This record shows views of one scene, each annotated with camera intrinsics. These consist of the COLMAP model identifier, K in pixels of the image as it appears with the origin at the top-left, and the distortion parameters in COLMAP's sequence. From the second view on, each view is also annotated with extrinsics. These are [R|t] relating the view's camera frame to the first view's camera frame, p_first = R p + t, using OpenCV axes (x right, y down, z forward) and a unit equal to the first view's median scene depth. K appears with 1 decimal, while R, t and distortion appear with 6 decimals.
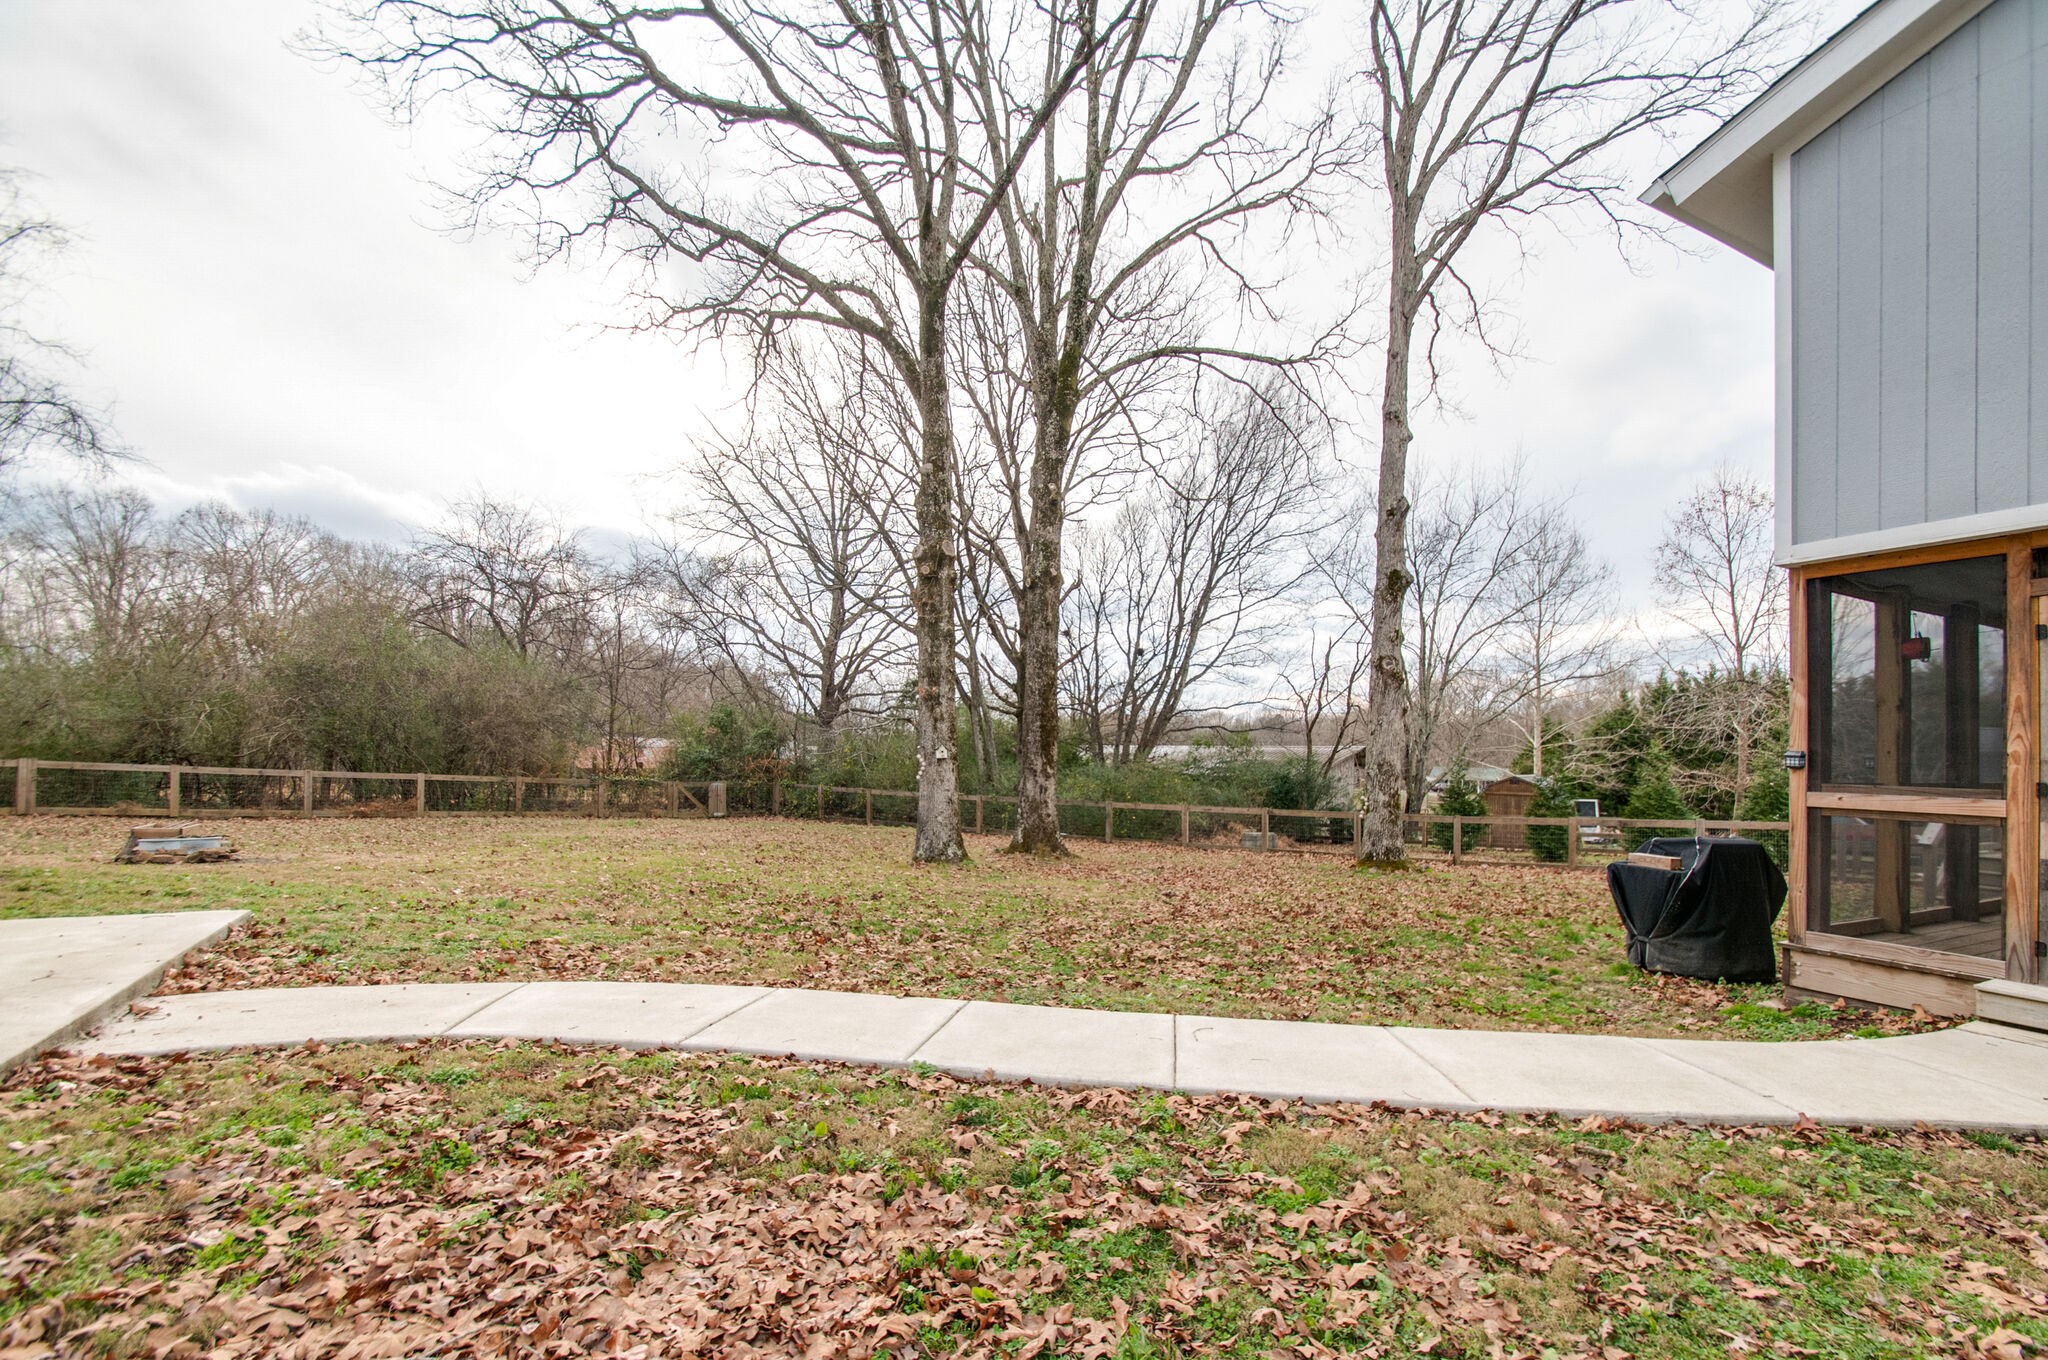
lens RADIAL K [[910.0, 0, 1055.4], [0, 910.0, 742.8], [0, 0, 1]] dist [0.009885, -0.005117]
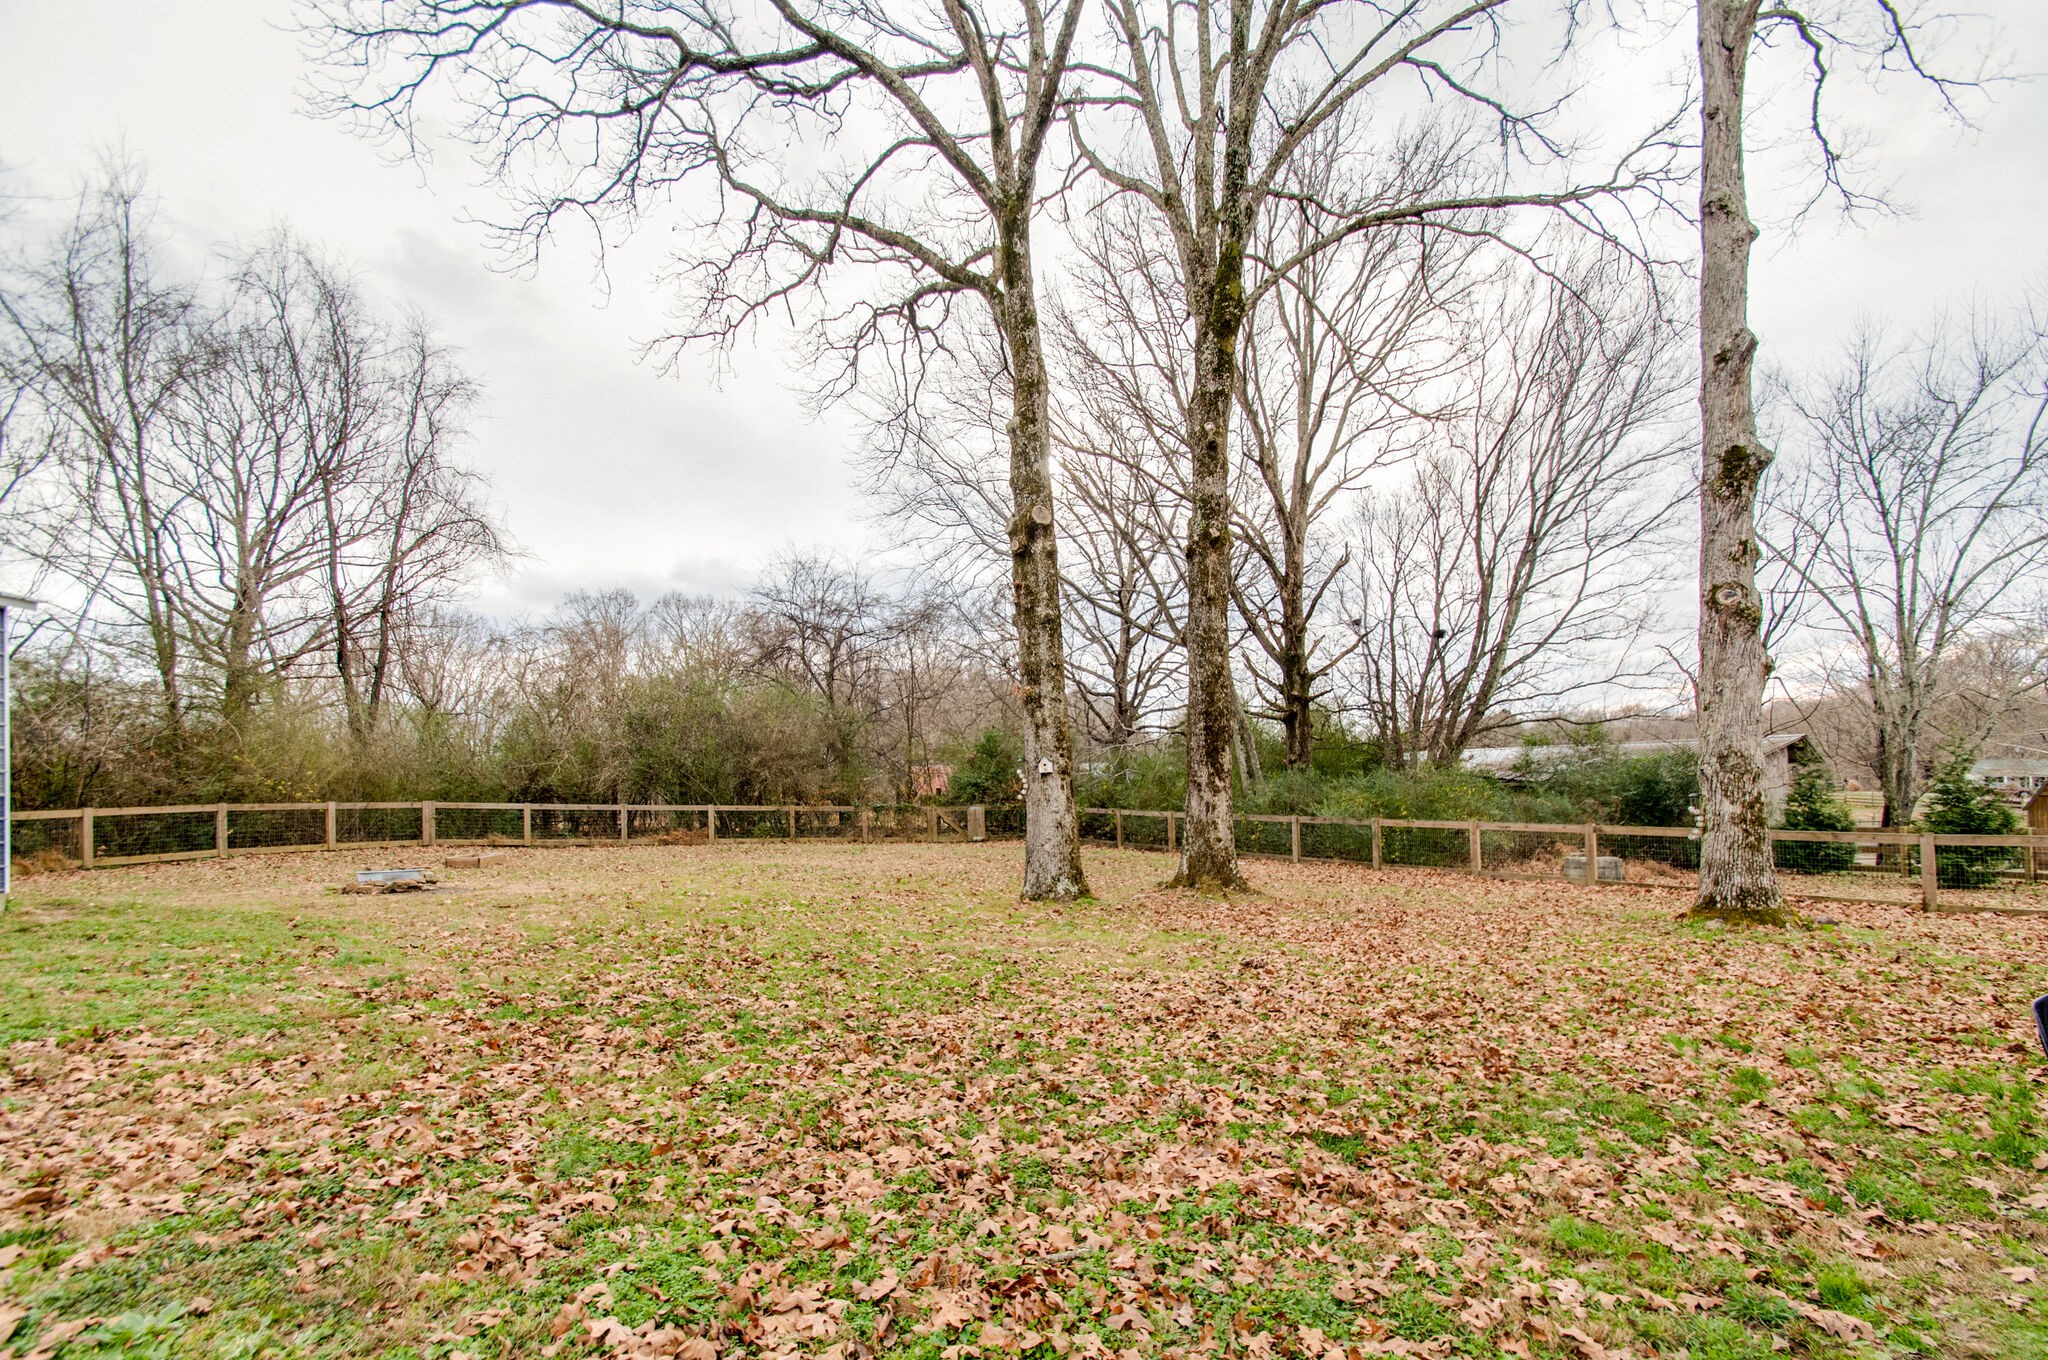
lens RADIAL K [[910.0, 0, 1028.2], [0, 910.0, 751.4], [0, 0, 1]] dist [0.009885, -0.005117]
pose [[0.914557, -0.048053, -0.401593, 0.149230], [0.043647, 0.998844, -0.020120, 0.010949], [0.402096, 0.000873, 0.915597, 0.197705]]
